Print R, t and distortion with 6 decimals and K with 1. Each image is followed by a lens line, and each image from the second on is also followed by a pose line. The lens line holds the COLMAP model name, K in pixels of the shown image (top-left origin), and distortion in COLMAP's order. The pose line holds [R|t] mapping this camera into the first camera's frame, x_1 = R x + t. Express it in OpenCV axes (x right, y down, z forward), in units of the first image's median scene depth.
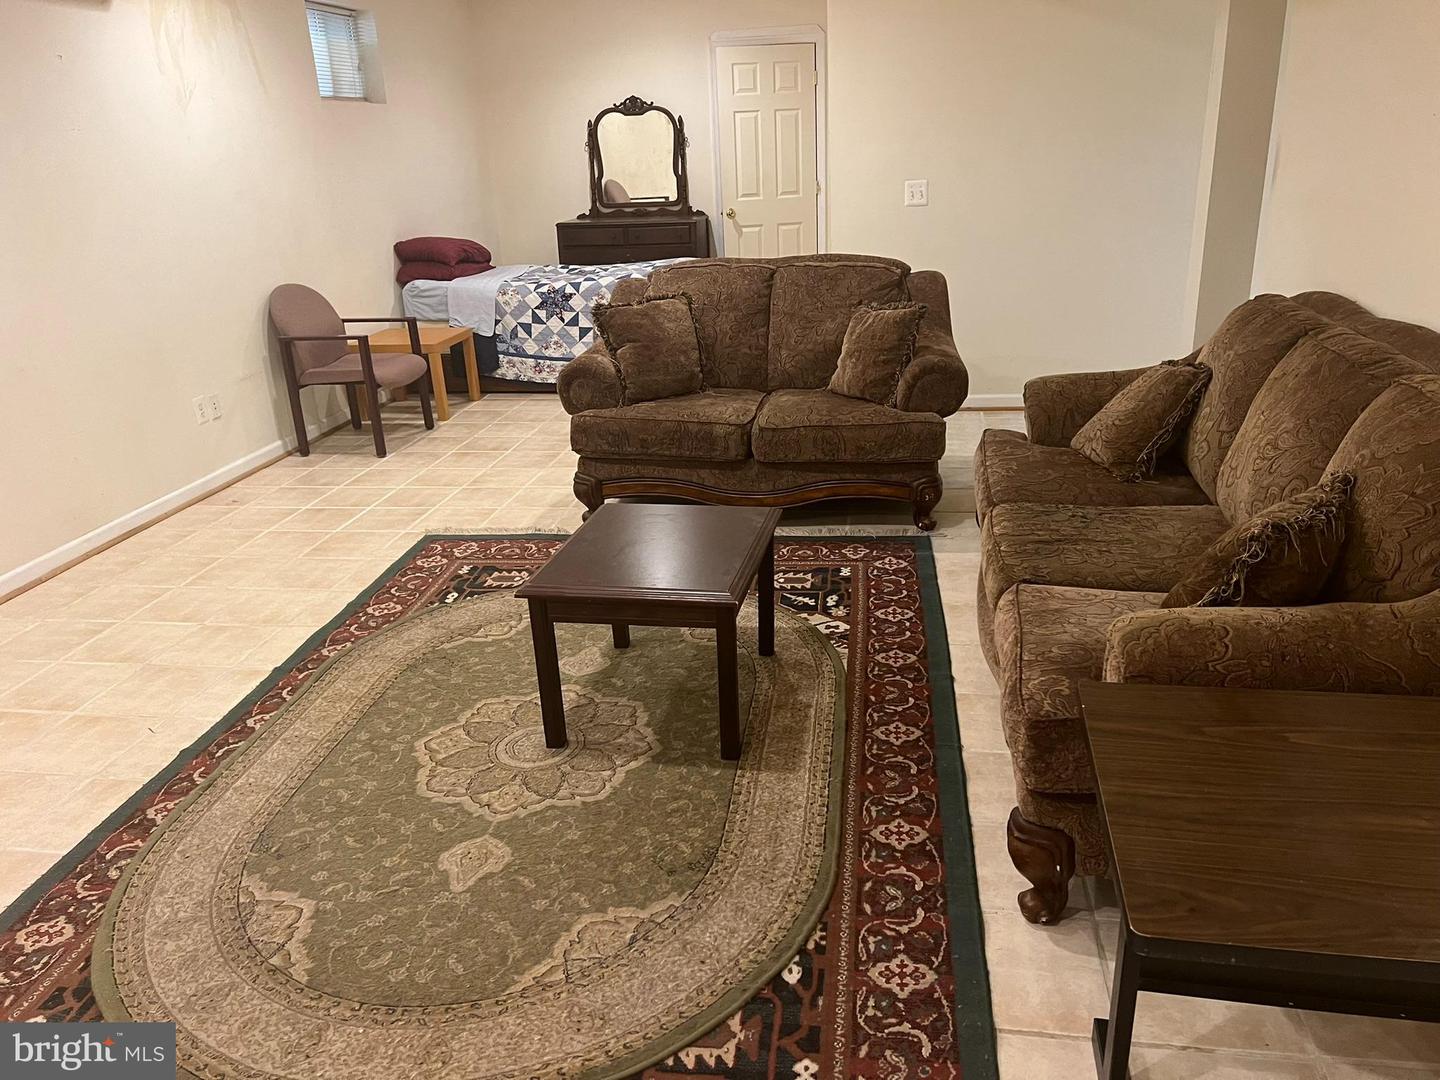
lens RADIAL K [[1093.2, 0, 728.5], [0, 1093.2, 548.6], [0, 0, 1]] dist [0.056184, -0.062823]
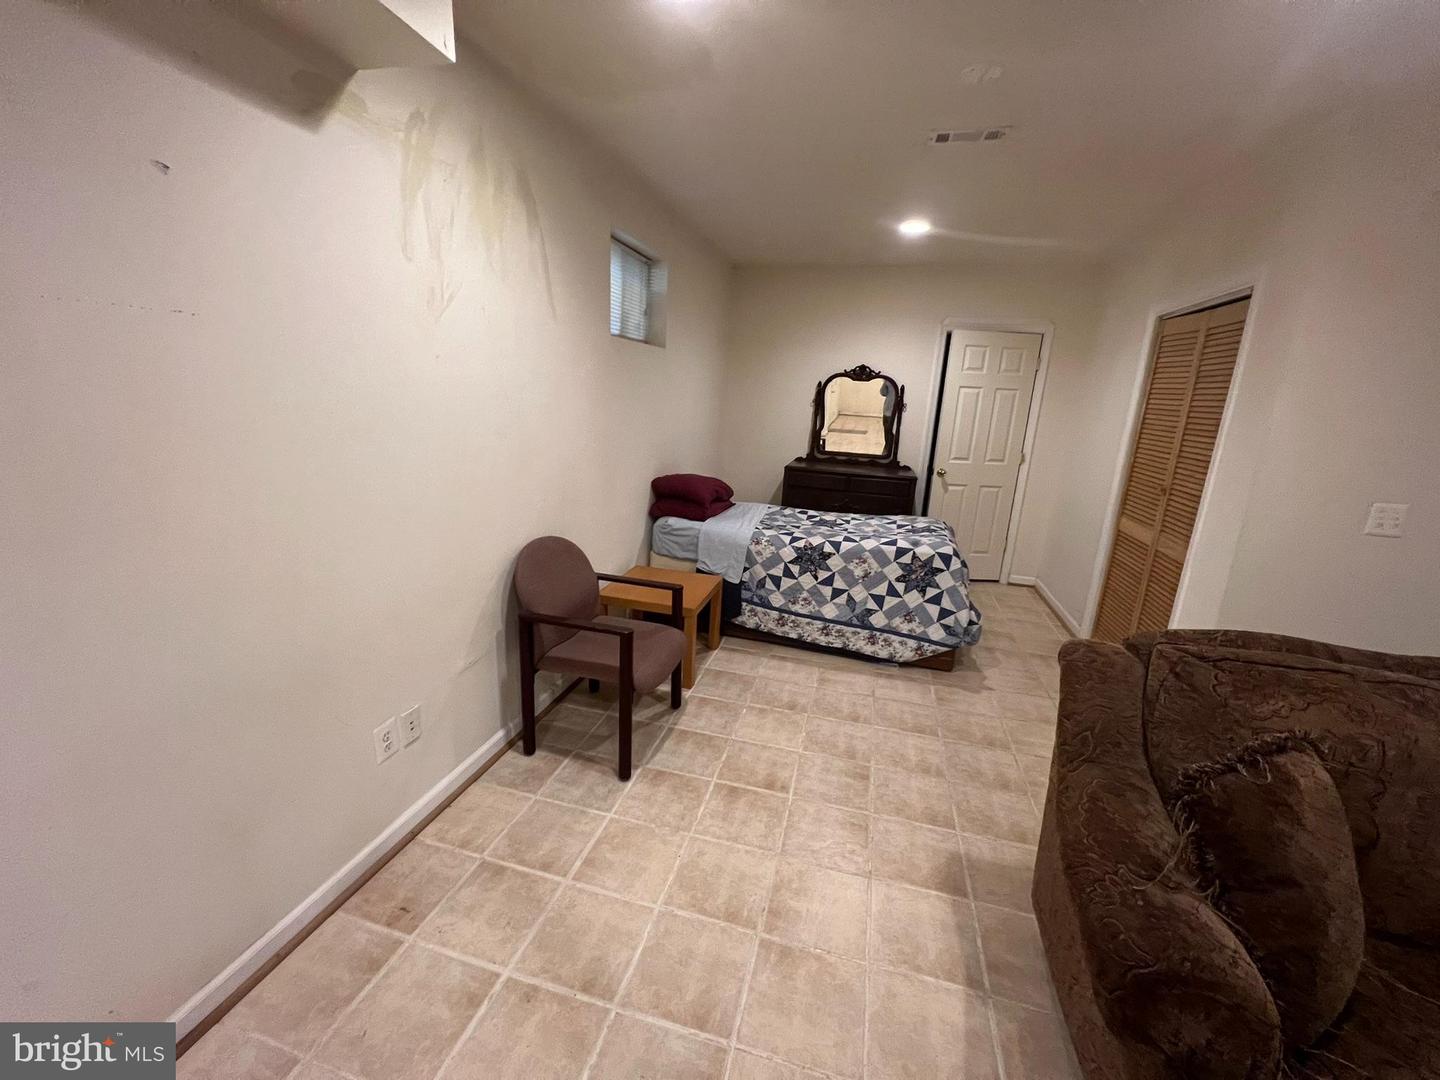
lens RADIAL K [[579.8, 0, 719.4], [0, 579.8, 537.3], [0, 0, 1]] dist [-0.000599, -0.000055]
pose [[0.990342, 0.115935, -0.076036, -0.199125], [-0.123728, 0.986490, -0.107371, -0.177817], [0.062561, 0.115742, 0.991307, 0.488821]]
